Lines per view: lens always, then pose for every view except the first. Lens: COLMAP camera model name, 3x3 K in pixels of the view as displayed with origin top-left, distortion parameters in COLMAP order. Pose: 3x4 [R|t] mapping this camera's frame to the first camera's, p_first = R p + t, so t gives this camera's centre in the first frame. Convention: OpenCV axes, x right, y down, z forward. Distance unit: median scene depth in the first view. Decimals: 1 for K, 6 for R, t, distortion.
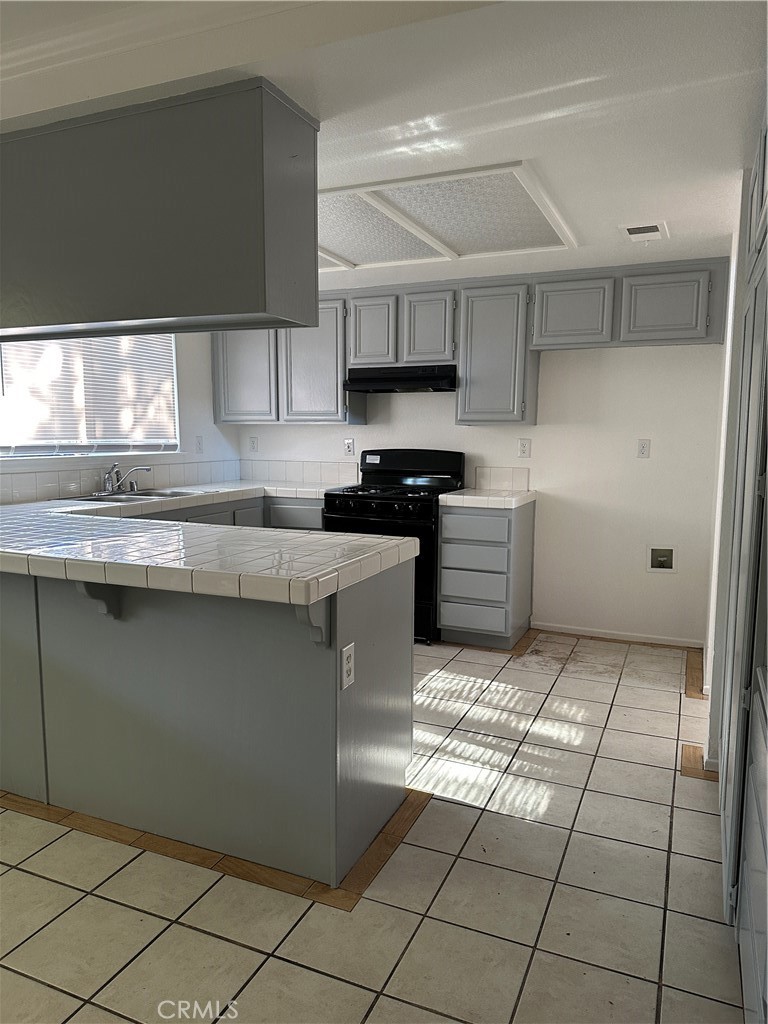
lens RADIAL K [[721.0, 0, 382.1], [0, 721.0, 517.5], [0, 0, 1]] dist [0.038734, 0.010496]
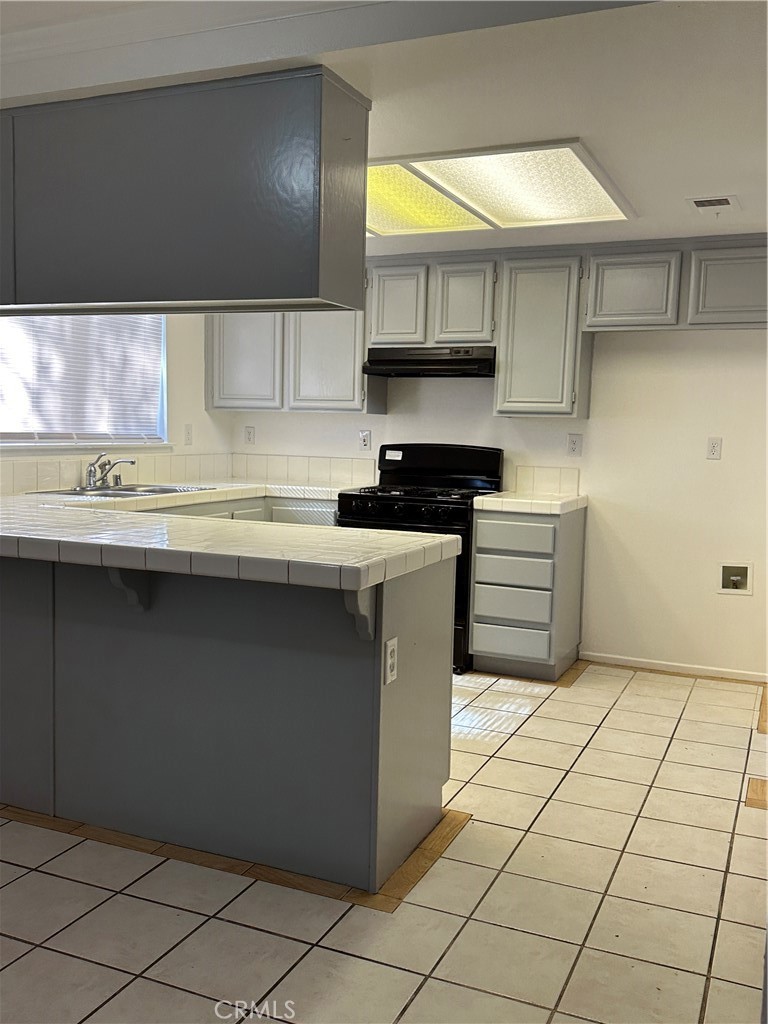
lens RADIAL K [[955.4, 0, 383.2], [0, 955.4, 507.6], [0, 0, 1]] dist [0.073615, 0.000000]
pose [[0.999796, 0.020072, 0.002350, -0.044544], [-0.019983, 0.999250, -0.033179, 0.029690], [-0.003014, 0.033125, 0.999447, -0.194254]]
